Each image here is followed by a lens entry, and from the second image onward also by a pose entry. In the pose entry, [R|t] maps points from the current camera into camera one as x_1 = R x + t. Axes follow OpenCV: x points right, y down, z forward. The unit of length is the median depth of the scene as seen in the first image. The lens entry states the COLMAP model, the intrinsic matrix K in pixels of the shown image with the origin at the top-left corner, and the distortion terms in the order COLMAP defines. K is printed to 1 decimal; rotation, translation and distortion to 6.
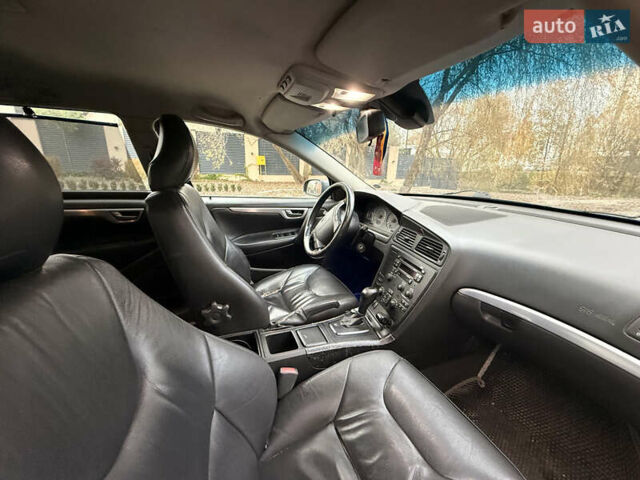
lens RADIAL K [[255.2, 0, 318.3], [0, 255.2, 239.5], [0, 0, 1]] dist [-0.005386, 0.000782]
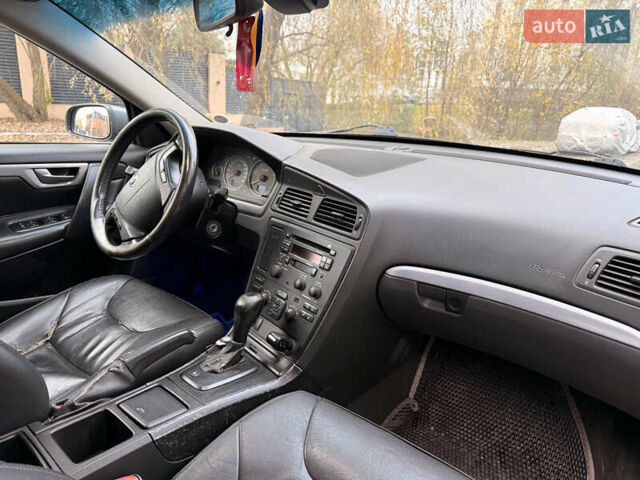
lens RADIAL K [[455.0, 0, 321.5], [0, 455.0, 239.1], [0, 0, 1]] dist [0.036128, -0.016496]
pose [[0.880382, -0.115026, 0.460106, -0.098328], [0.100067, 0.993354, 0.056865, 0.023071], [-0.463589, -0.004022, 0.886041, 0.022085]]
